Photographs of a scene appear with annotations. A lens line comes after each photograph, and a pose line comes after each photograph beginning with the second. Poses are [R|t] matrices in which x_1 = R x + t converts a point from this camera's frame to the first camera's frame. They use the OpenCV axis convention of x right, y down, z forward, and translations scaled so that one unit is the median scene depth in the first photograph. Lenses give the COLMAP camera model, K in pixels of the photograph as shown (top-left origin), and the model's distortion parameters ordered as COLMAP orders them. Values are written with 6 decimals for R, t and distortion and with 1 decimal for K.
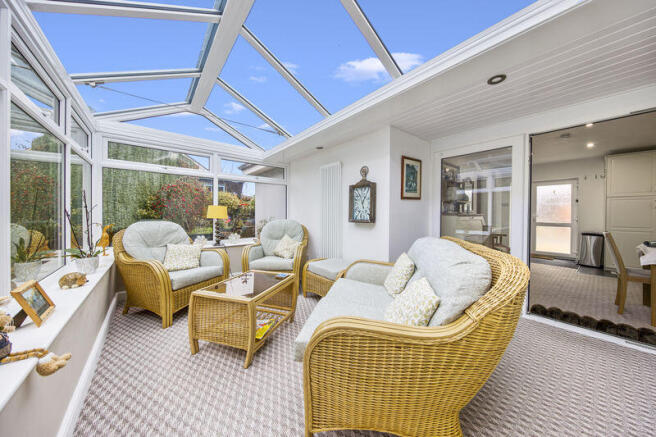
lens RADIAL K [[226.3, 0, 330.7], [0, 226.3, 216.9], [0, 0, 1]] dist [0.001882, 0.000062]
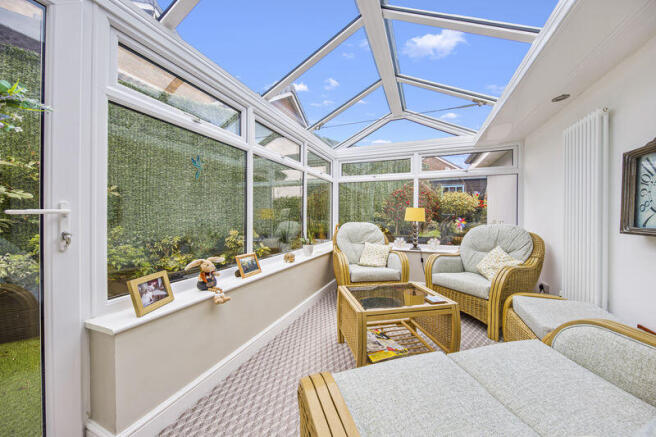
lens RADIAL K [[232.8, 0, 326.7], [0, 232.8, 216.0], [0, 0, 1]] dist [-0.000719, 0.000012]
pose [[0.456099, -0.002392, -0.889926, 0.212261], [-0.012786, 0.999876, -0.009240, -0.000077], [0.889837, 0.015593, 0.456012, 0.242401]]
